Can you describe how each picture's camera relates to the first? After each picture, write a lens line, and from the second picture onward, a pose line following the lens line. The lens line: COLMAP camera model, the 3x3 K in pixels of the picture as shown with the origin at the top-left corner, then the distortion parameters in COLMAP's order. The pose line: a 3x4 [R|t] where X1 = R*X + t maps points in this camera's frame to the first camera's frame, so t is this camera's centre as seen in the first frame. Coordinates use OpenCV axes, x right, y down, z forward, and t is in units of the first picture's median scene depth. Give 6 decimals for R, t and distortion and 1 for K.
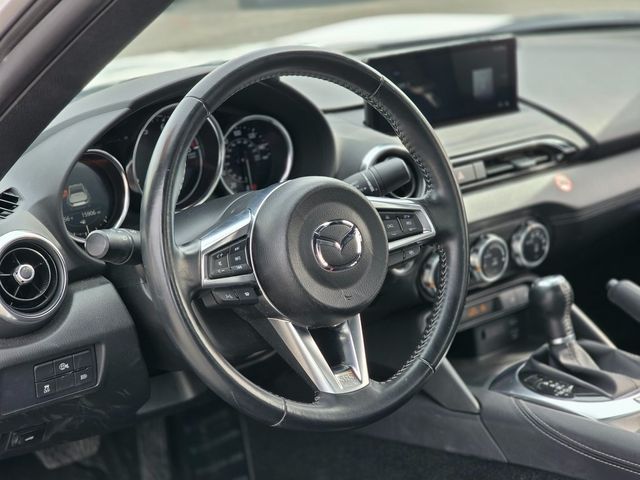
lens RADIAL K [[1305.0, 0, 320.0], [0, 1305.0, 240.0], [0, 0, 1]] dist [-0.170955, 0.000000]
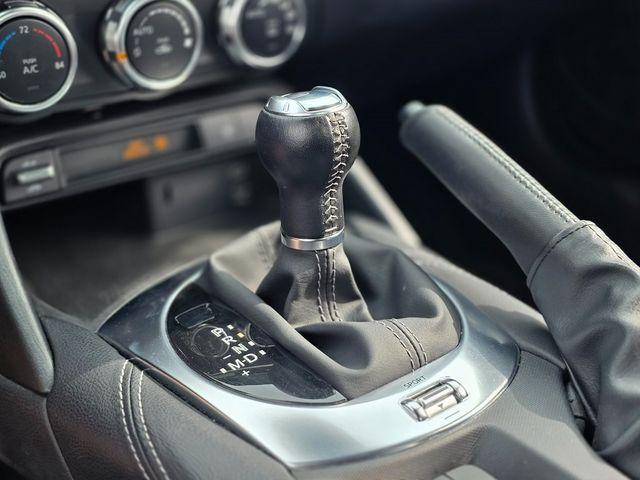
lens RADIAL K [[889.0, 0, 322.0], [0, 889.0, 241.3], [0, 0, 1]] dist [-0.001249, 0.000000]
pose [[0.997682, 0.065200, 0.019475, 0.184559], [-0.067607, 0.982244, 0.175000, 0.025275], [-0.007719, -0.175911, 0.984376, 0.655823]]
